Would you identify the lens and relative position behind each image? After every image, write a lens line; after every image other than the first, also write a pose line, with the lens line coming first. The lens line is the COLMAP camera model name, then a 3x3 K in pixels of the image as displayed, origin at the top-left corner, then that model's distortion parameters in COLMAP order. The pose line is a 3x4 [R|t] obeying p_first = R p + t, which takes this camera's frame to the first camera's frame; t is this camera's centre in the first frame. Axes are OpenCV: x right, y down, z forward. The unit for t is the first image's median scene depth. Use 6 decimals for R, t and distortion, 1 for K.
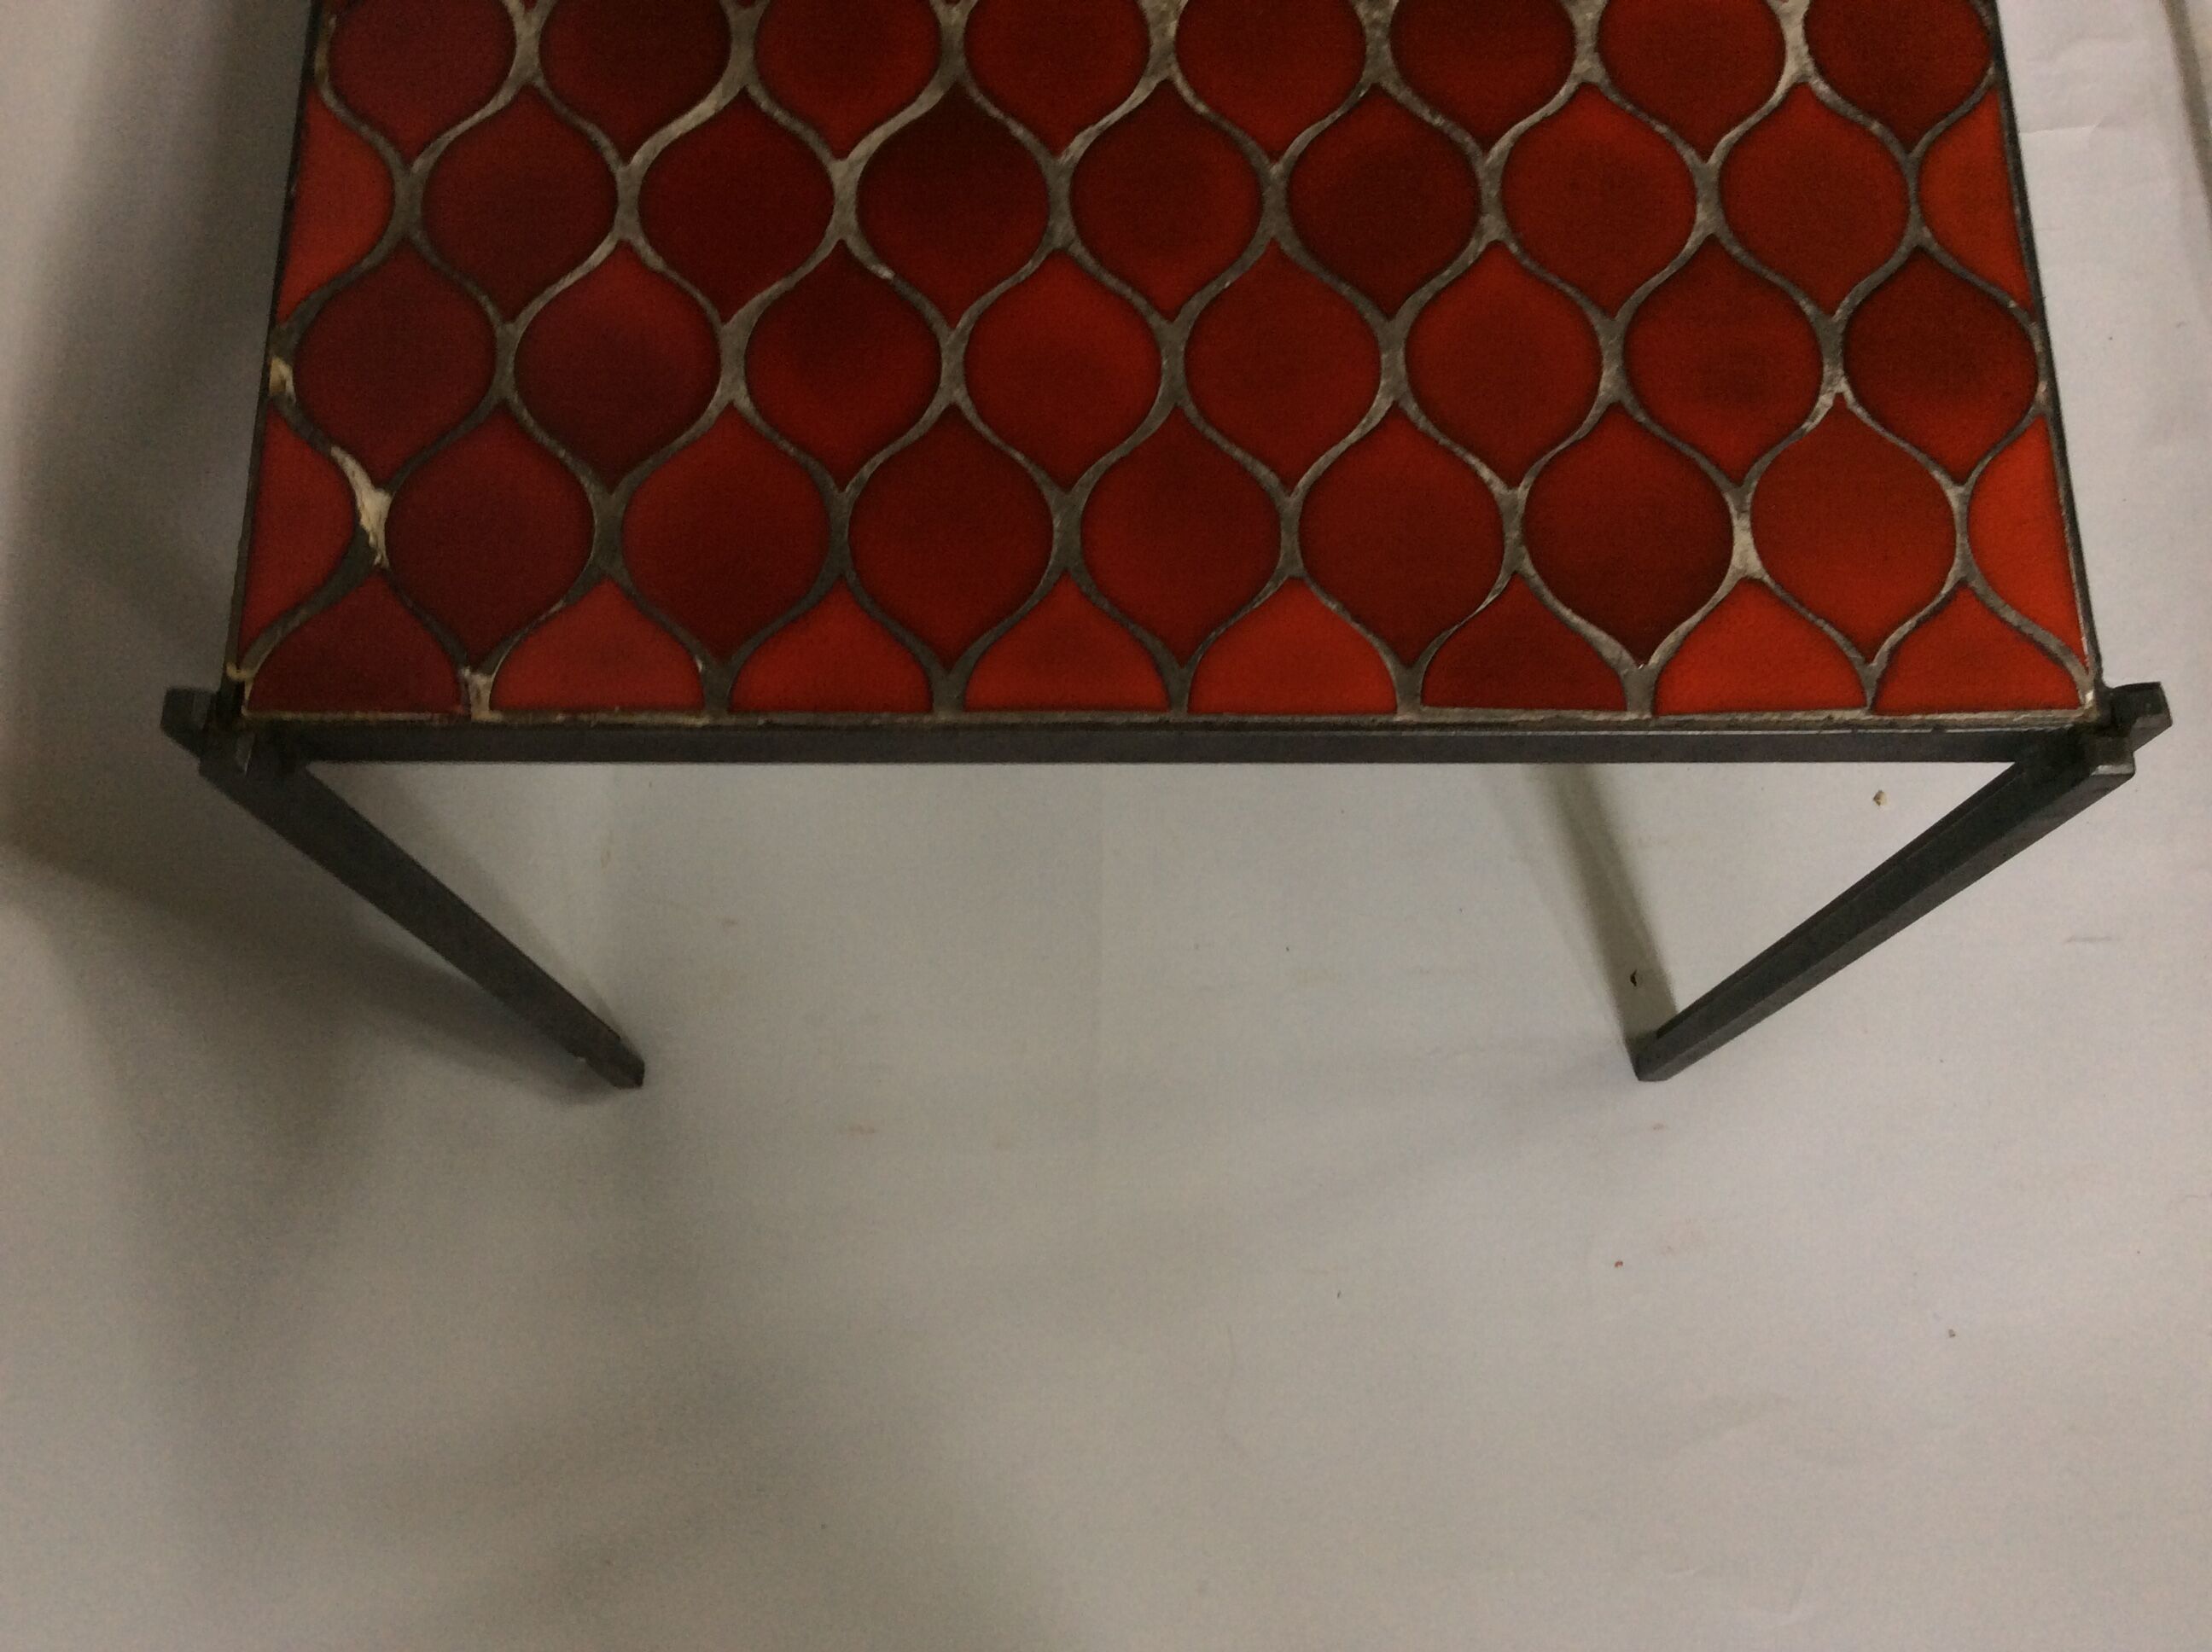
lens RADIAL K [[1986.5, 0, 1102.6], [0, 1986.5, 877.3], [0, 0, 1]] dist [0.115823, -0.222210]
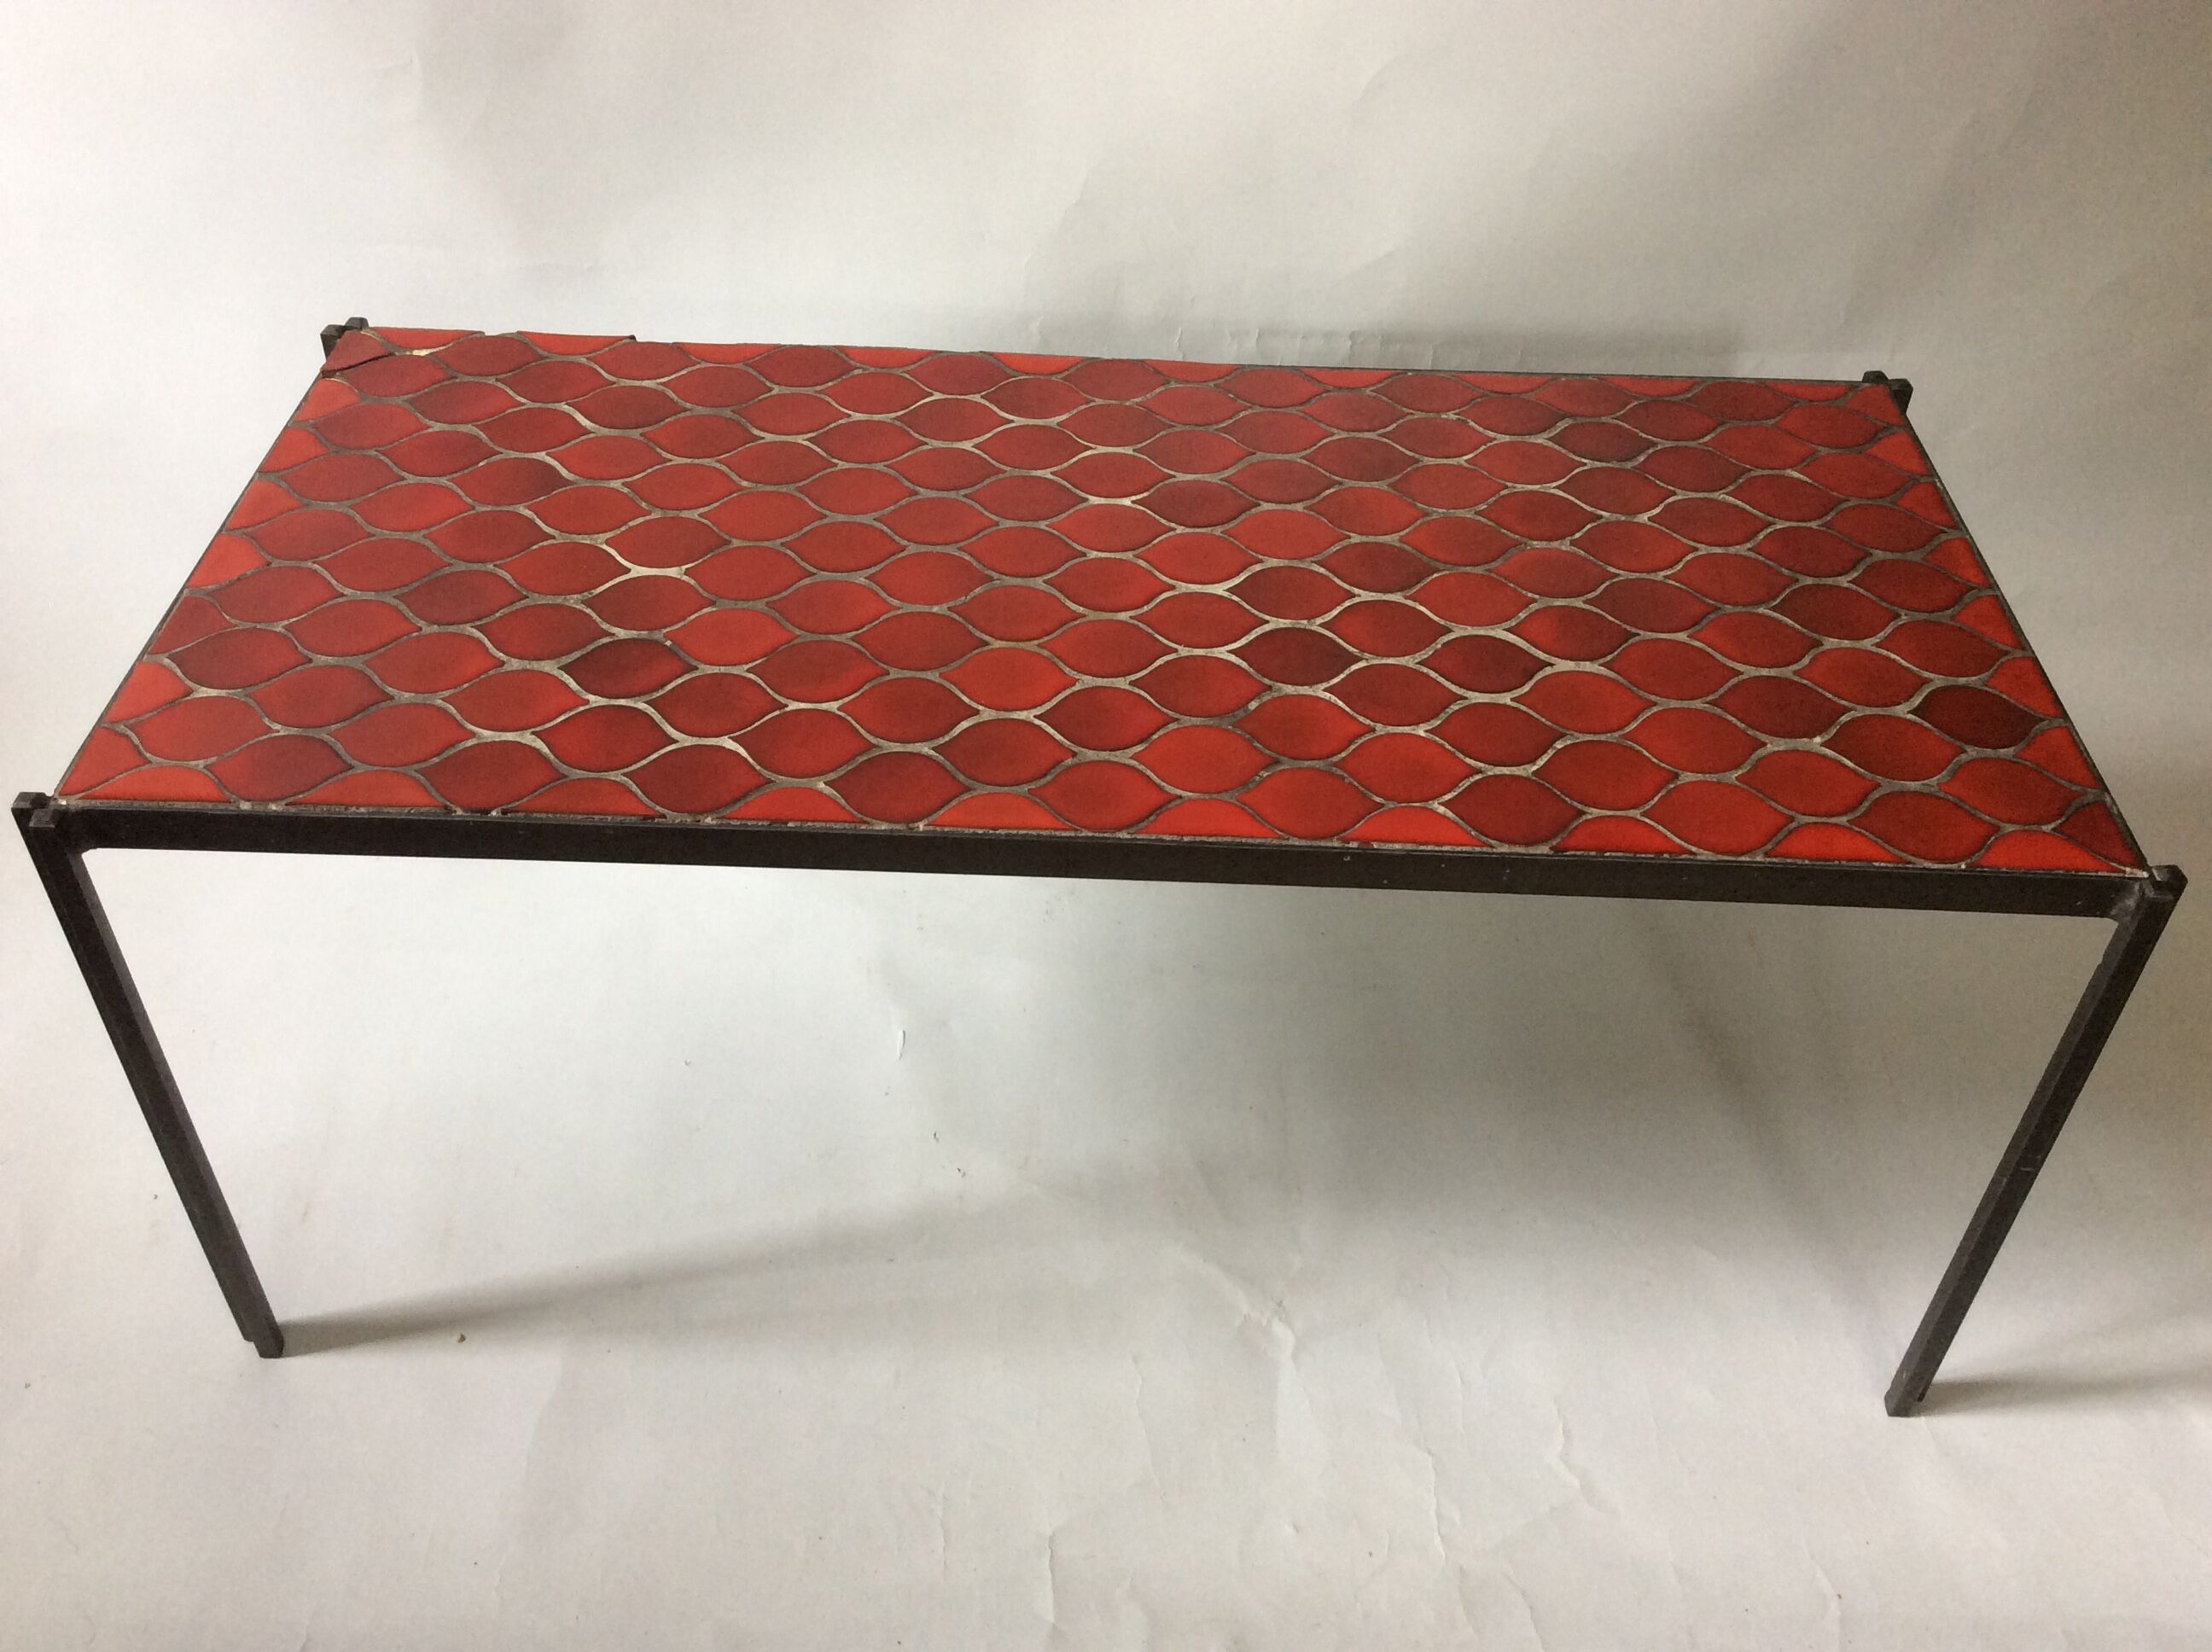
lens RADIAL K [[1986.5, 0, 1102.6], [0, 1986.5, 877.3], [0, 0, 1]] dist [0.115823, -0.222210]
pose [[-0.048494, 0.661651, -0.748242, 1.847465], [-0.950284, 0.200129, 0.238557, -1.410833], [0.307586, 0.722611, 0.619051, 0.165474]]
